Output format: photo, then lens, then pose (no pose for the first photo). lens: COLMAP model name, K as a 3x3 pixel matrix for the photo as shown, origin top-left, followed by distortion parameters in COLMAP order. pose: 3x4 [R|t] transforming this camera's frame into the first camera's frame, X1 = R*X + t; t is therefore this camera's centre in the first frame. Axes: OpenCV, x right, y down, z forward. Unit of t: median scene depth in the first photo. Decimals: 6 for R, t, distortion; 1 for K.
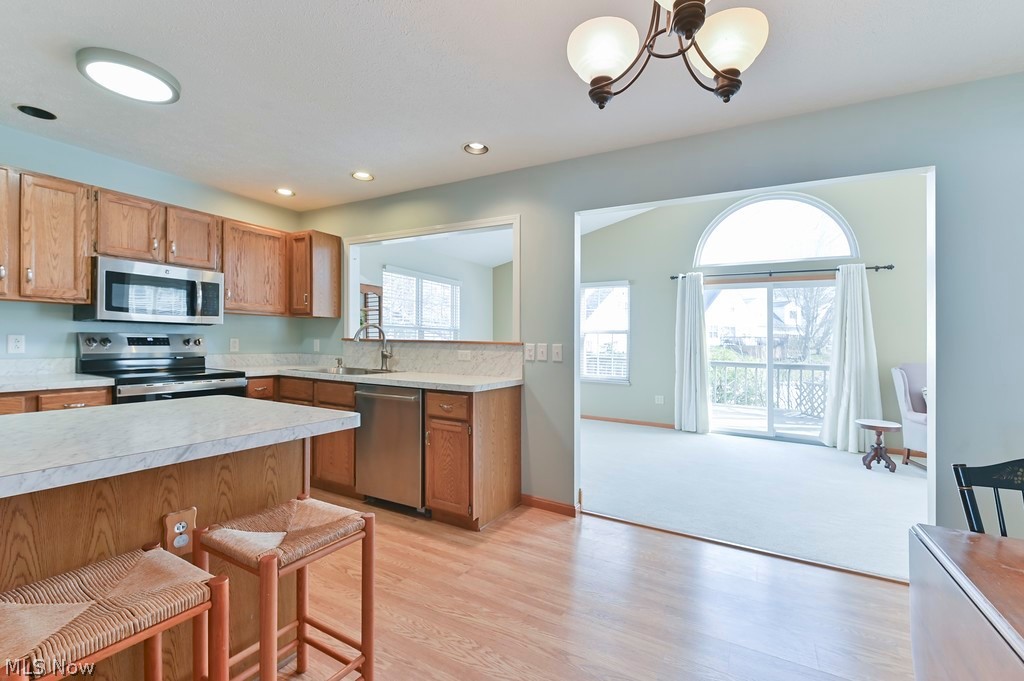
lens RADIAL K [[448.2, 0, 511.8], [0, 448.2, 320.8], [0, 0, 1]] dist [0.008346, -0.007937]
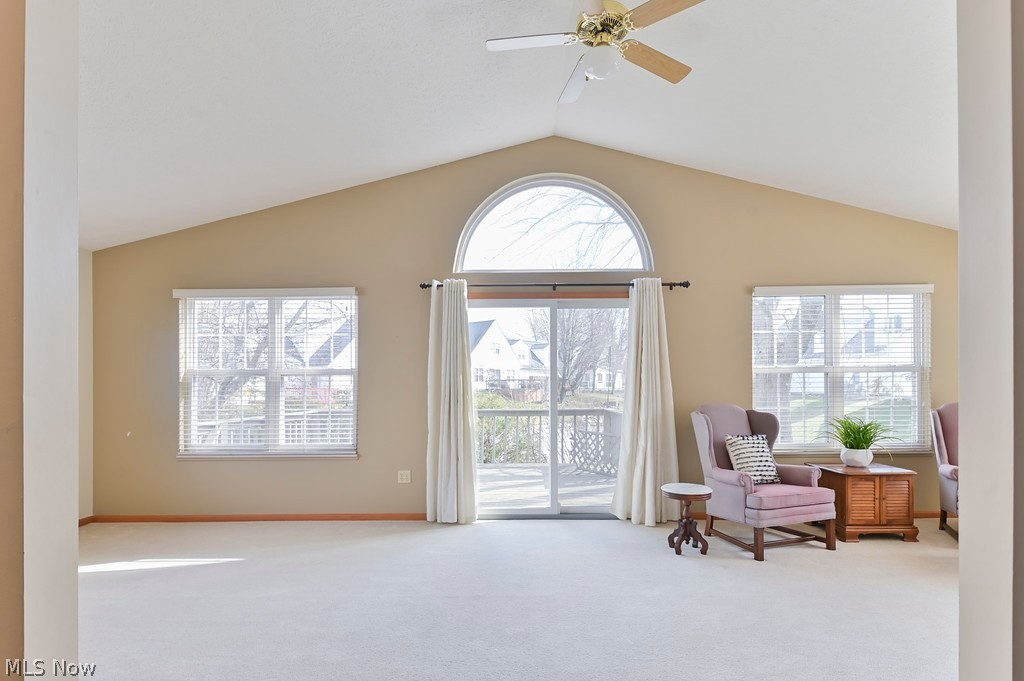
lens RADIAL K [[502.9, 0, 521.0], [0, 502.9, 384.9], [0, 0, 1]] dist [0.012485, -0.000956]
pose [[0.874274, -0.020324, 0.485007, 0.207709], [0.000674, 0.999173, 0.040653, 0.027203], [-0.485432, -0.035215, 0.873565, 0.479603]]
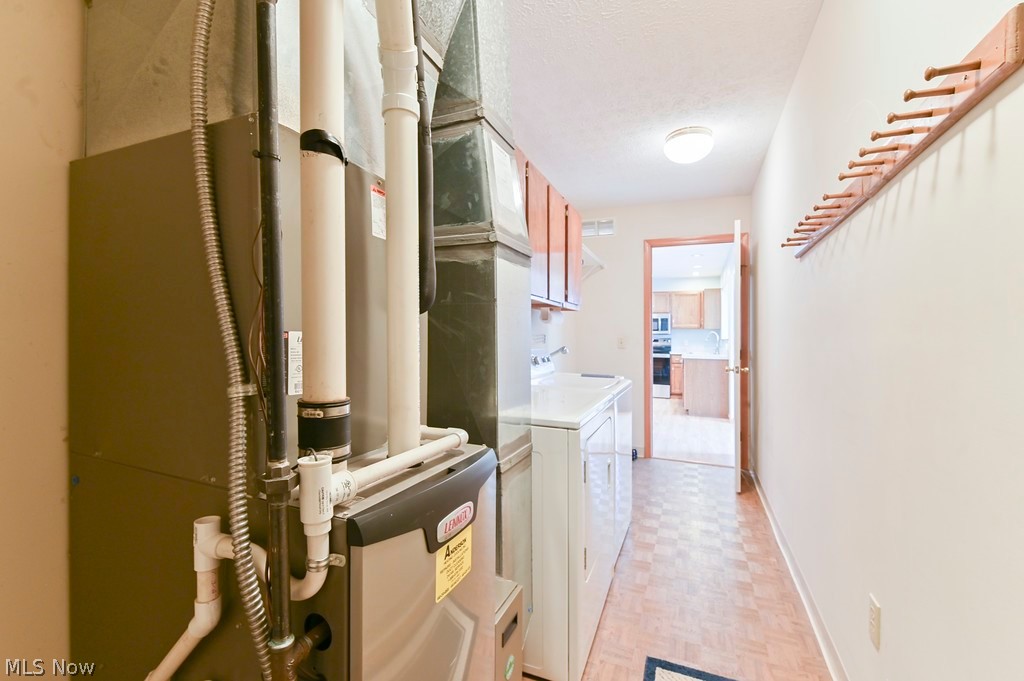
lens RADIAL K [[448.2, 0, 512.7], [0, 448.2, 346.3], [0, 0, 1]] dist [0.008346, -0.007937]
pose [[0.103464, -0.004240, -0.994624, 1.624423], [0.029419, 0.999566, -0.001201, 0.050419], [0.994198, -0.029136, 0.103544, -0.142370]]
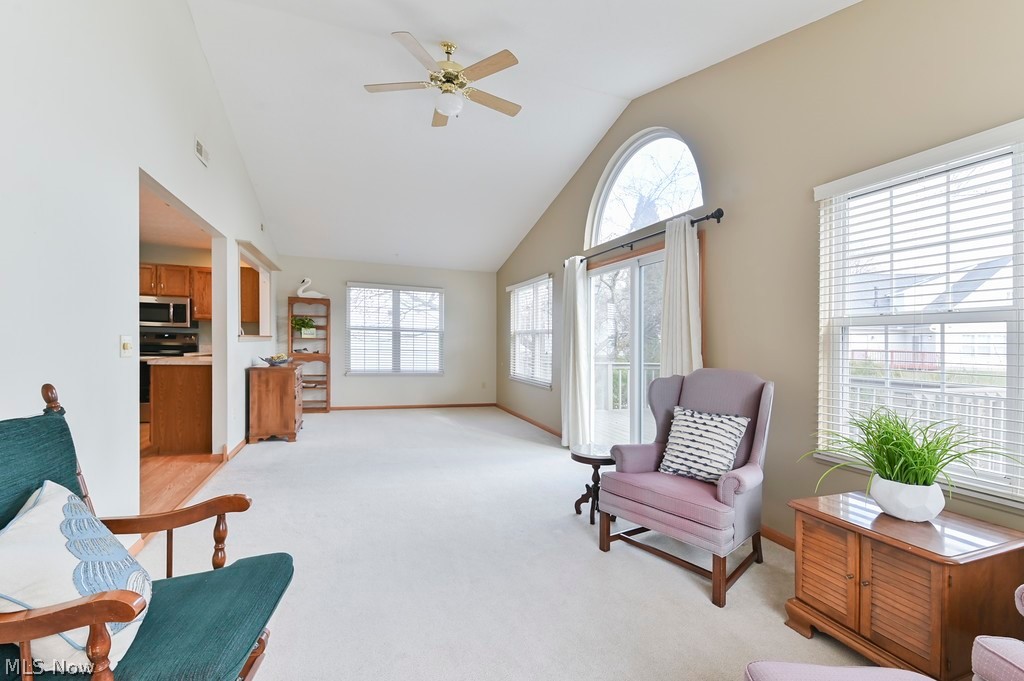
lens RADIAL K [[448.2, 0, 530.9], [0, 448.2, 336.2], [0, 0, 1]] dist [0.008346, -0.007937]
pose [[0.760671, -0.009490, -0.649068, 1.383928], [0.017653, 0.999826, 0.006070, 0.051124], [0.648897, -0.016075, 0.760706, 0.472278]]
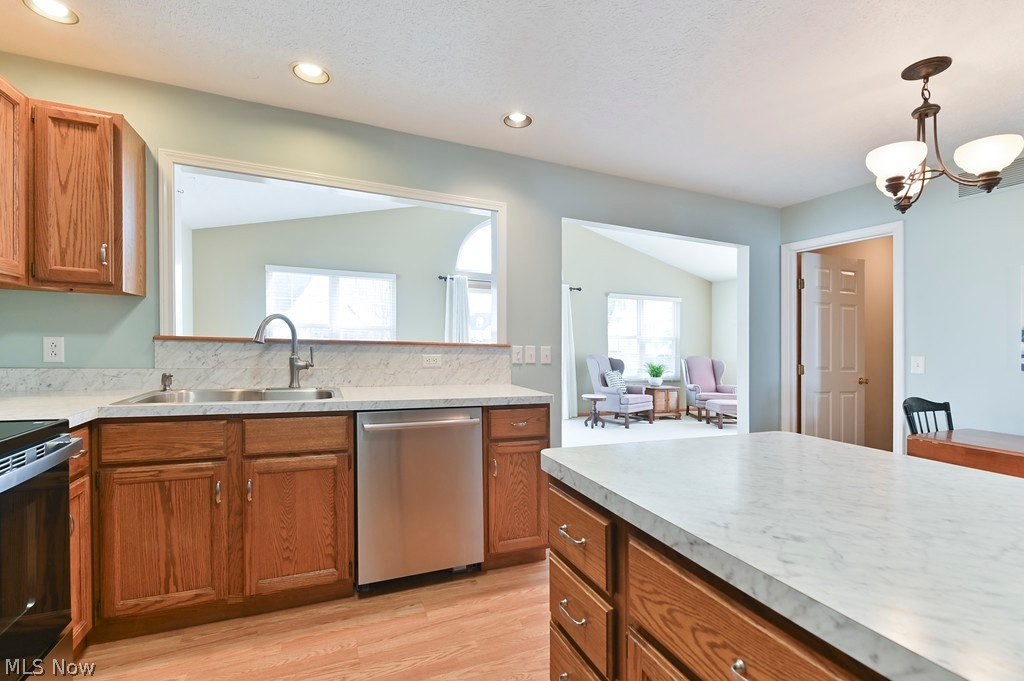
lens RADIAL K [[448.2, 0, 515.1], [0, 448.2, 321.5], [0, 0, 1]] dist [0.008346, -0.007937]
pose [[0.607735, 0.033630, 0.793428, -0.592044], [-0.047189, 0.998867, -0.006193, 0.005531], [-0.792737, -0.033678, 0.608633, 0.371059]]
